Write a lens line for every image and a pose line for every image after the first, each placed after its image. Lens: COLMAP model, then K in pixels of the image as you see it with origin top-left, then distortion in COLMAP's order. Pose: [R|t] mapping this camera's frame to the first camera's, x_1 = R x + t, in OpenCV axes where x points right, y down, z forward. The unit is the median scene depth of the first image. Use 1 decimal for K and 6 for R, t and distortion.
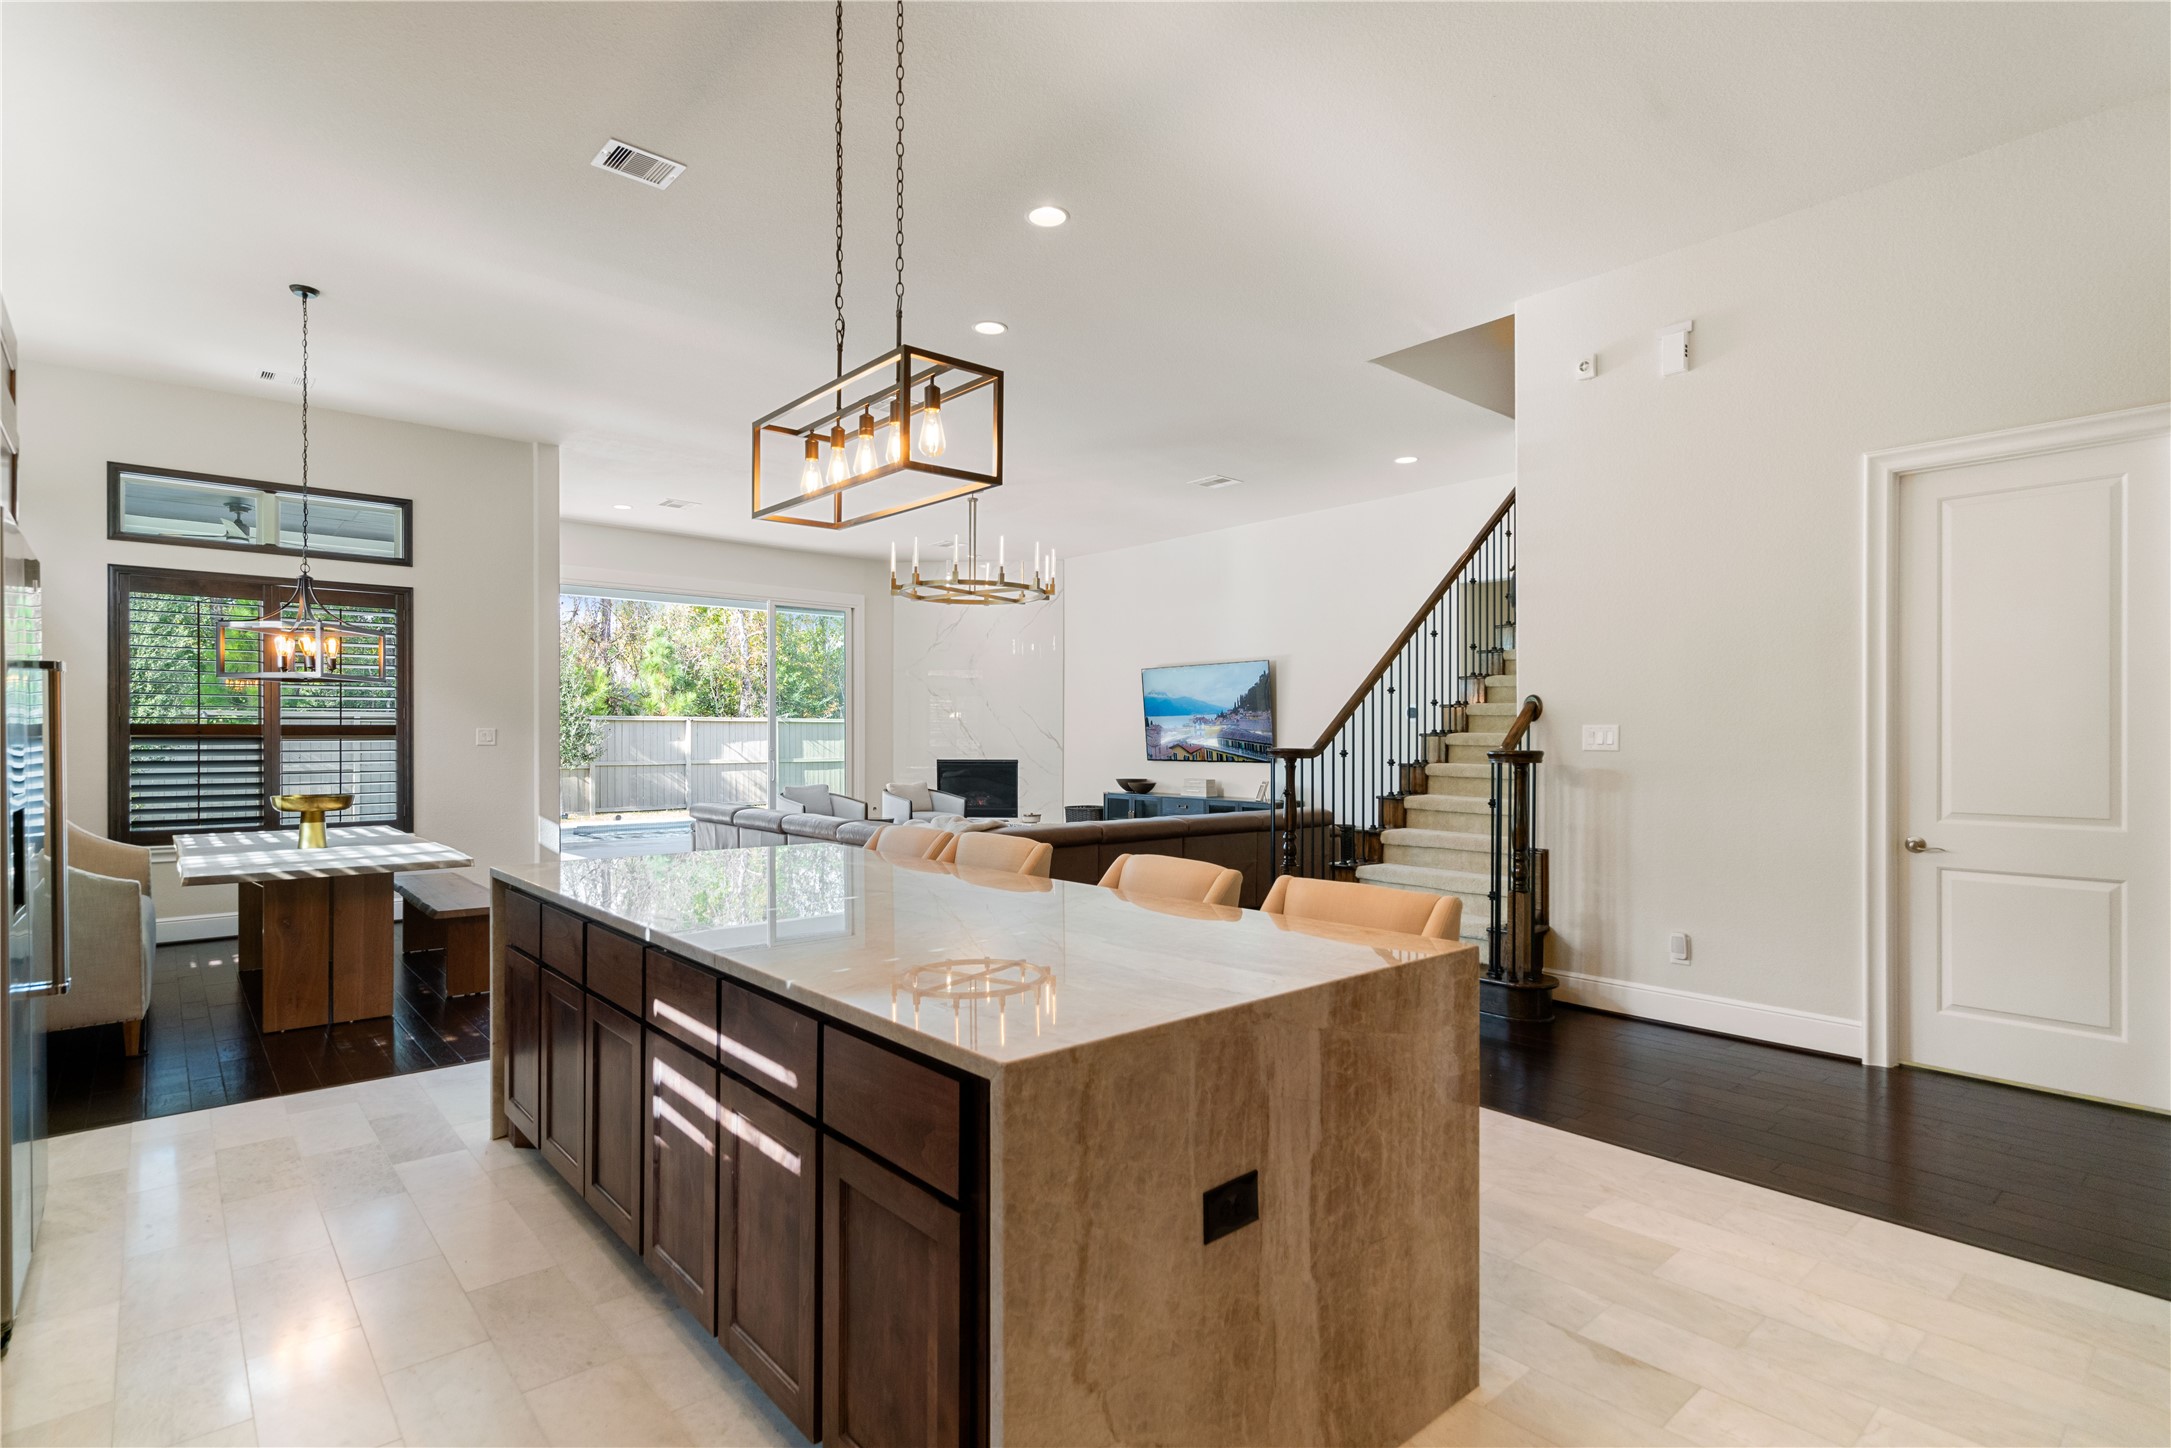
lens RADIAL K [[1061.2, 0, 1073.6], [0, 1061.2, 737.5], [0, 0, 1]] dist [0.003214, 0.001269]
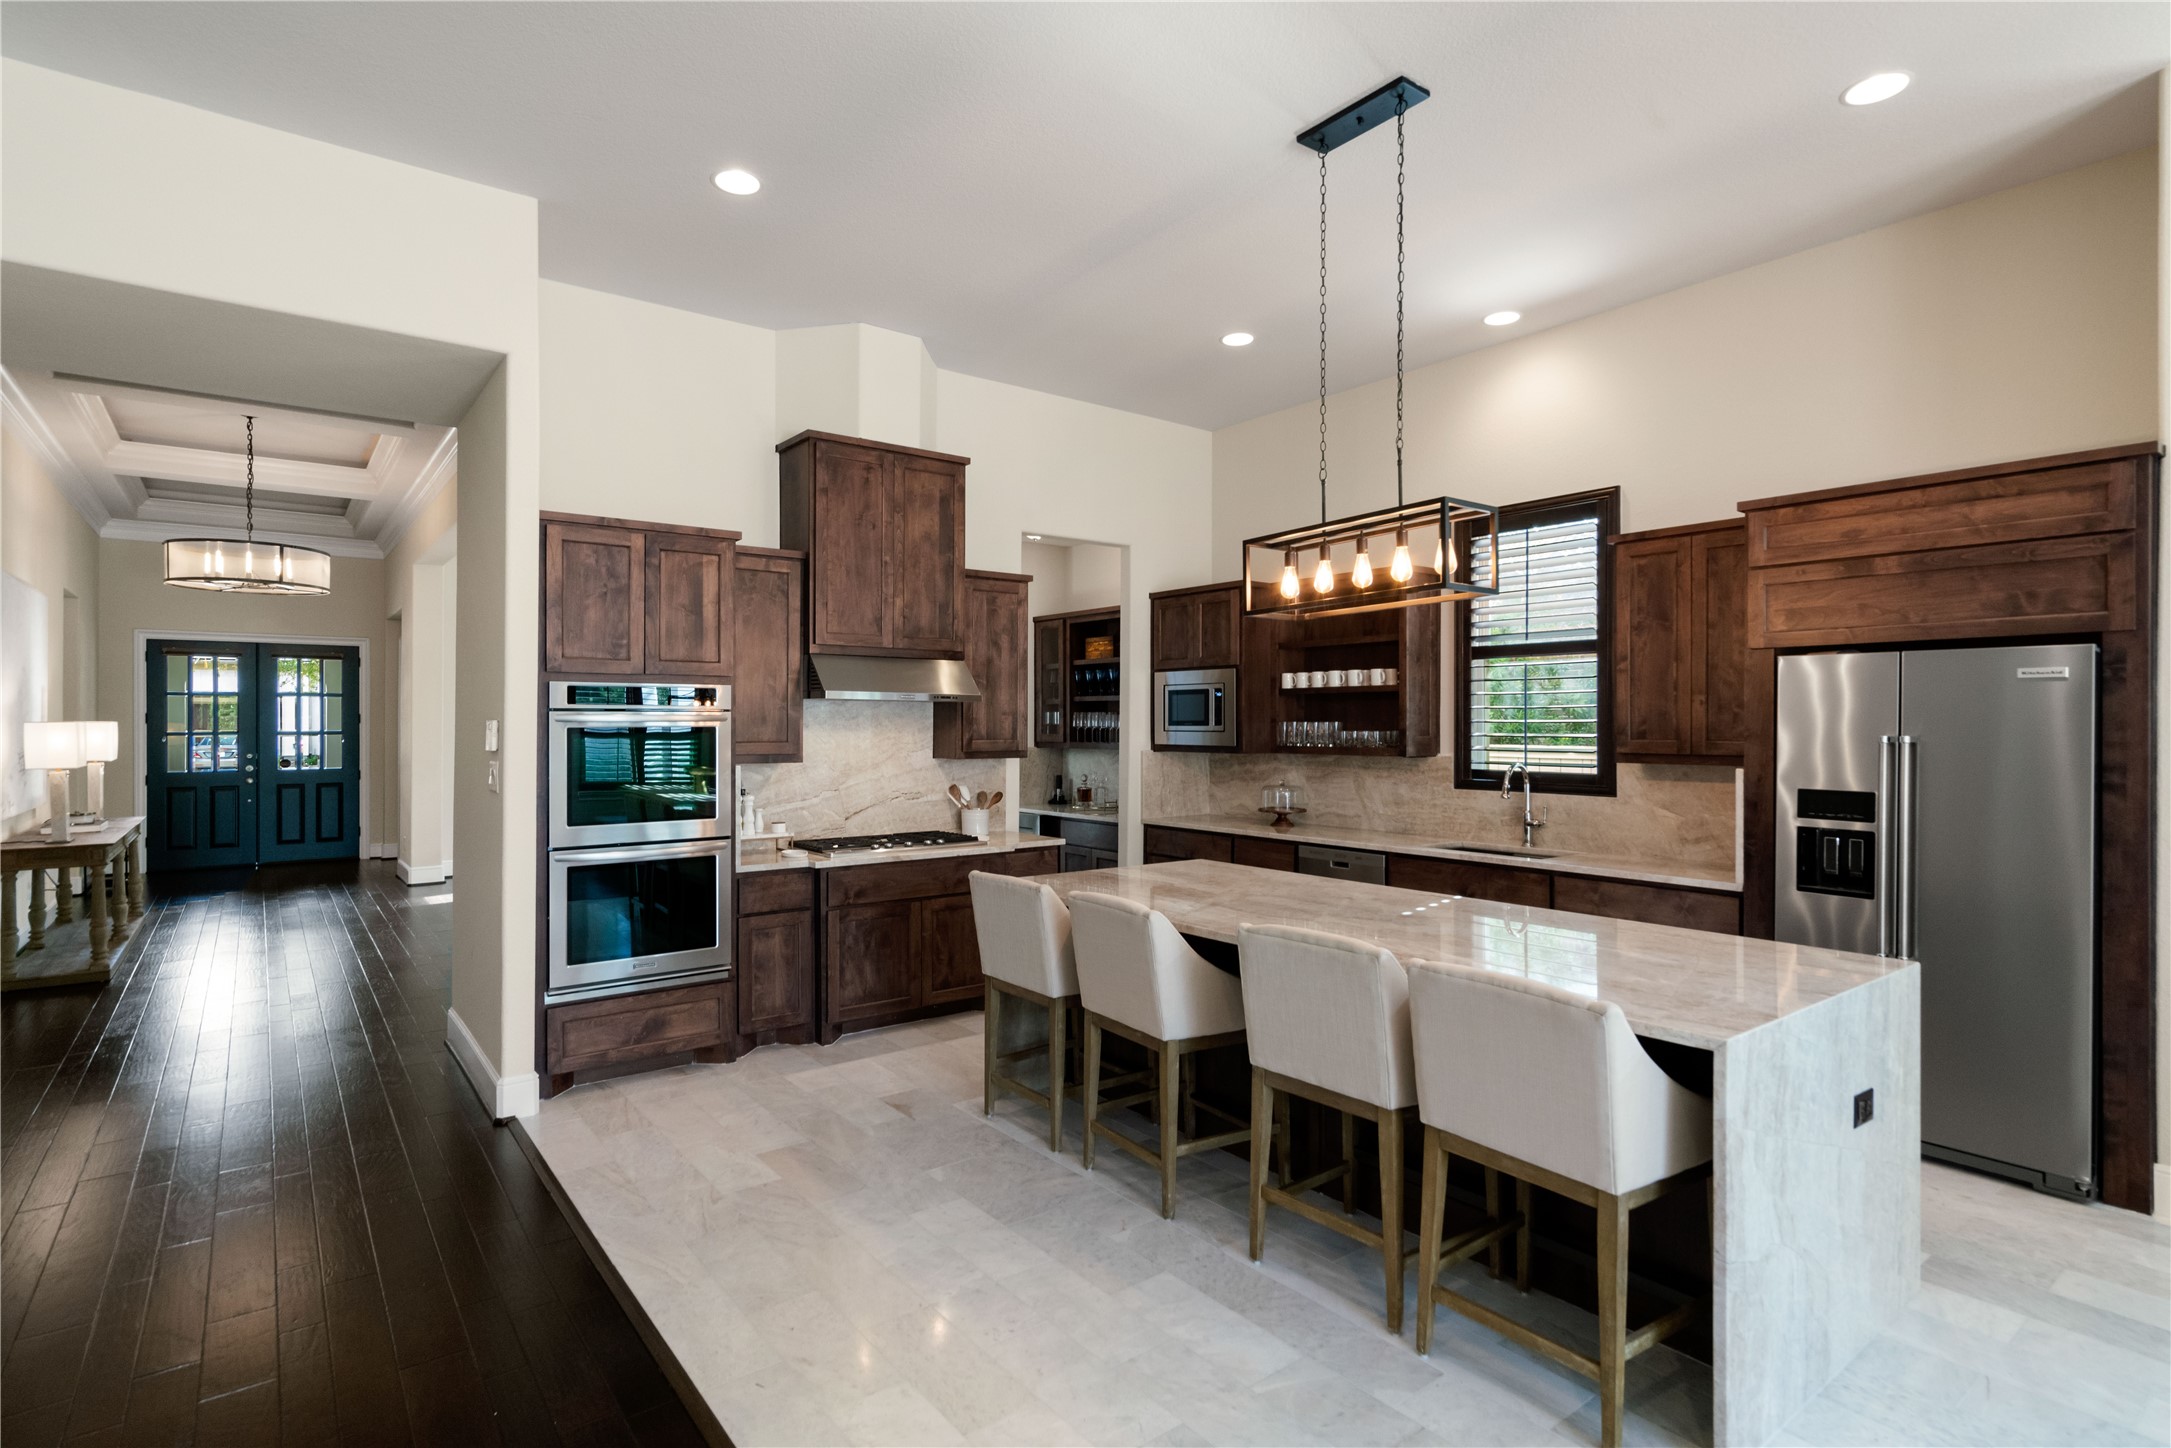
lens RADIAL K [[1061.2, 0, 1063.6], [0, 1061.2, 718.8], [0, 0, 1]] dist [0.003214, 0.001269]
pose [[-0.997710, -0.000548, 0.067640, 0.032856], [-0.000688, 0.999998, -0.002034, -0.034489], [-0.067639, -0.002076, -0.997708, 0.982488]]
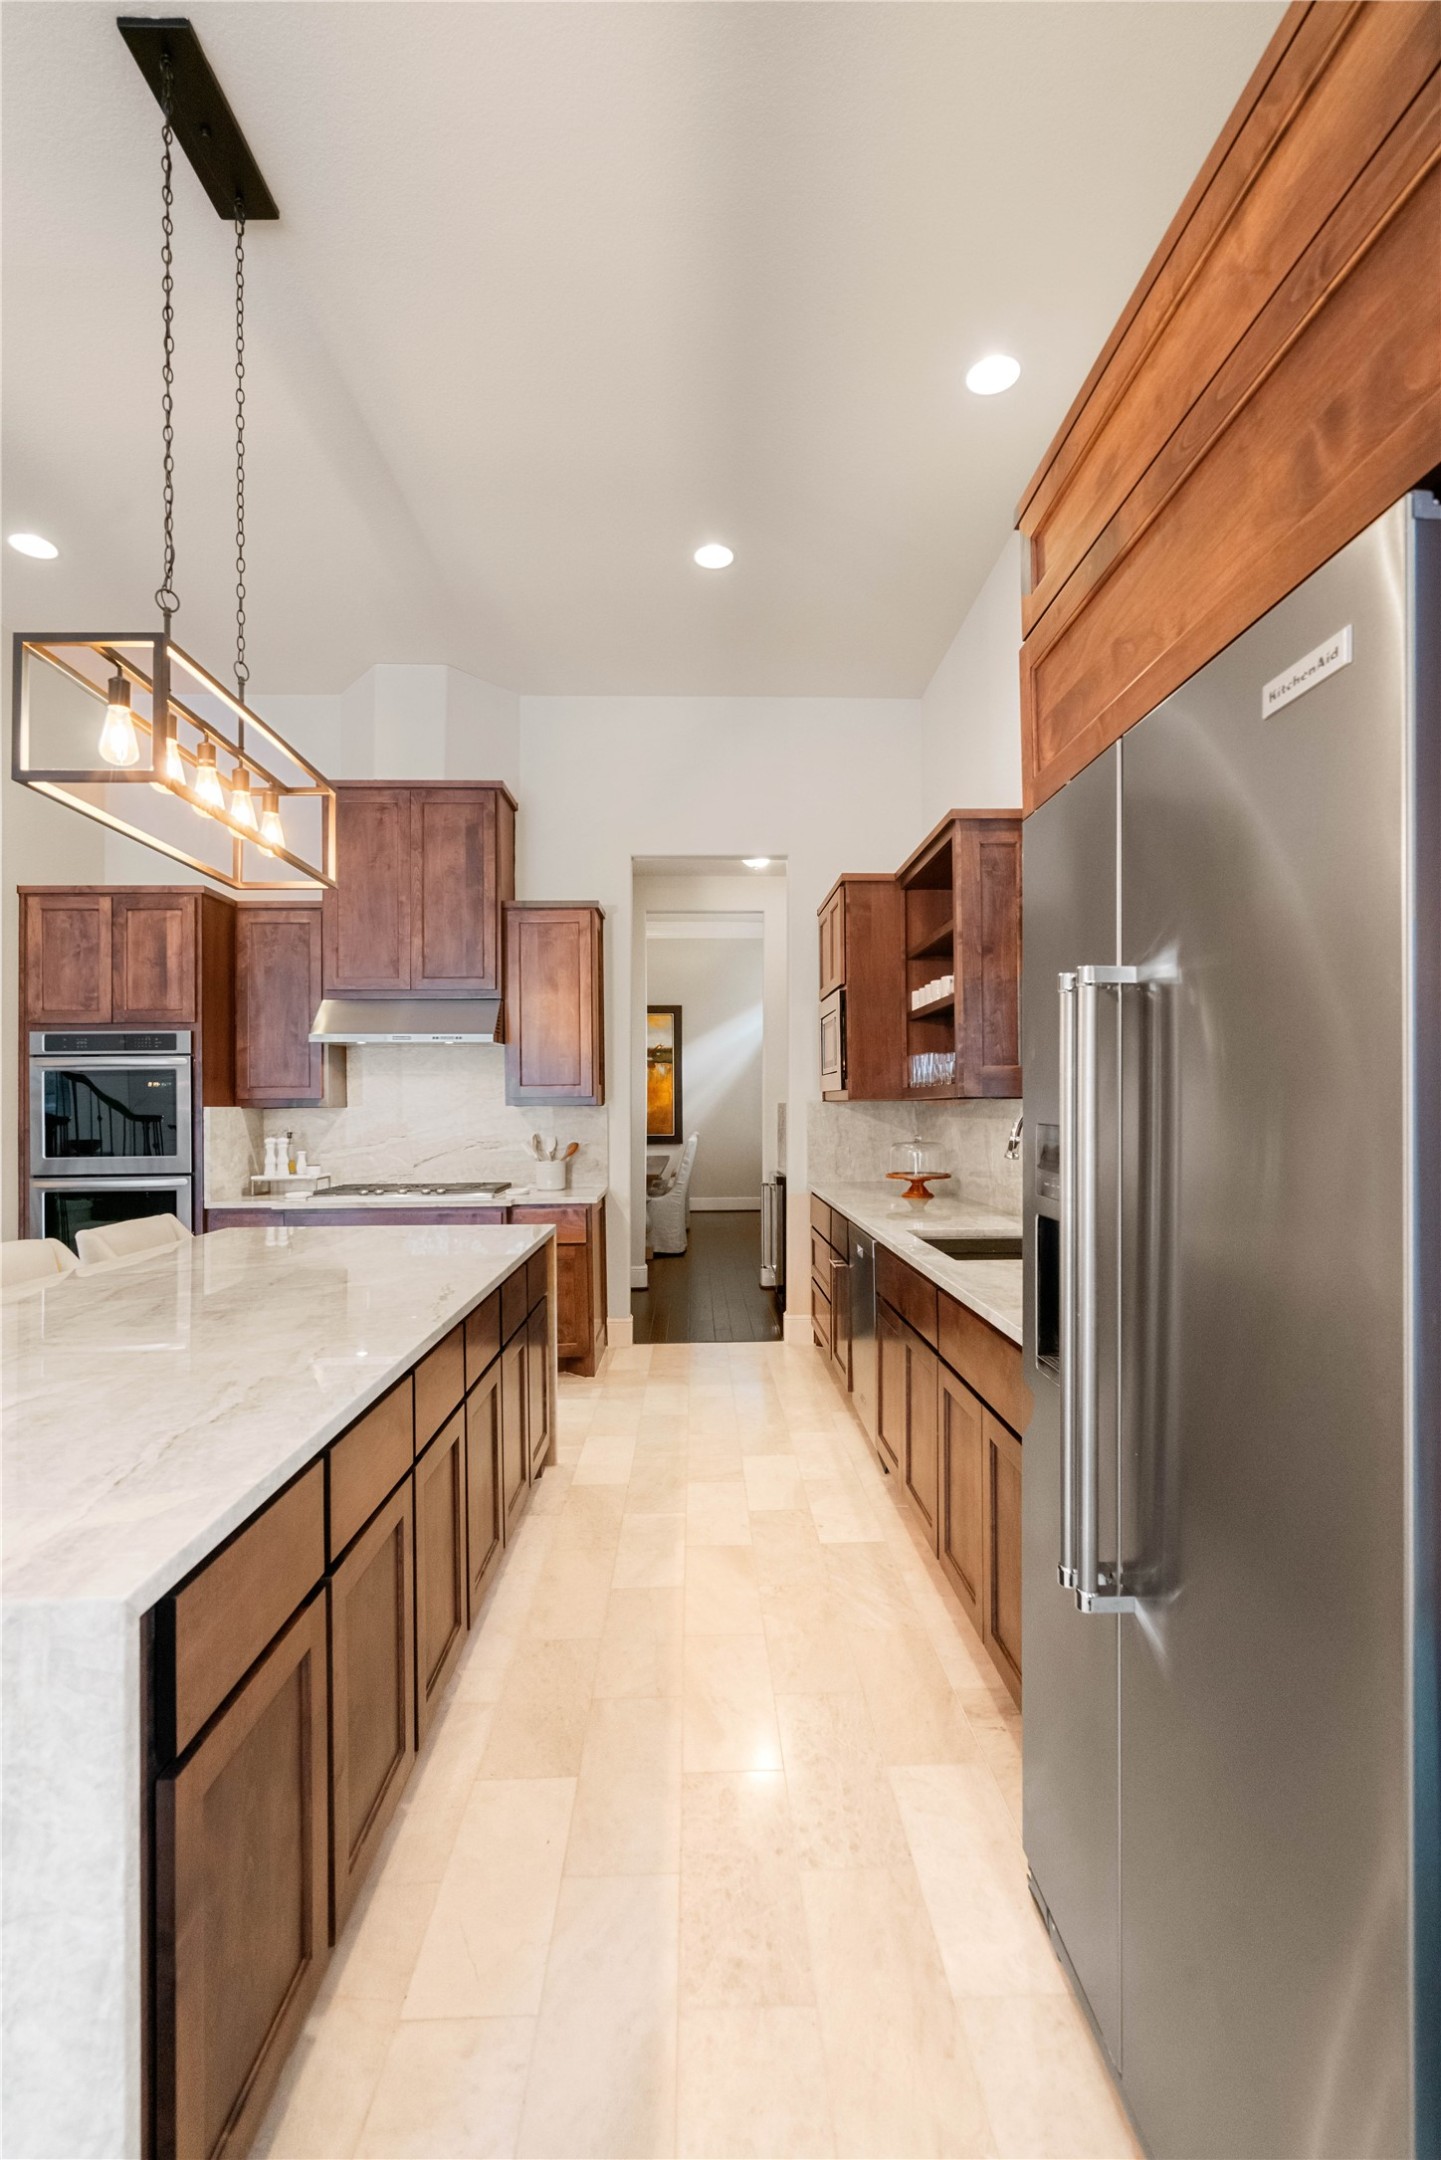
lens RADIAL K [[982.6, 0, 725.8], [0, 982.6, 1087.7], [0, 0, 1]] dist [-0.005161, 0.001278]
pose [[-0.783026, 0.015211, 0.621803, -0.437226], [0.008313, 0.999868, -0.013990, -0.004303], [-0.621934, -0.005786, -0.783049, 0.586283]]
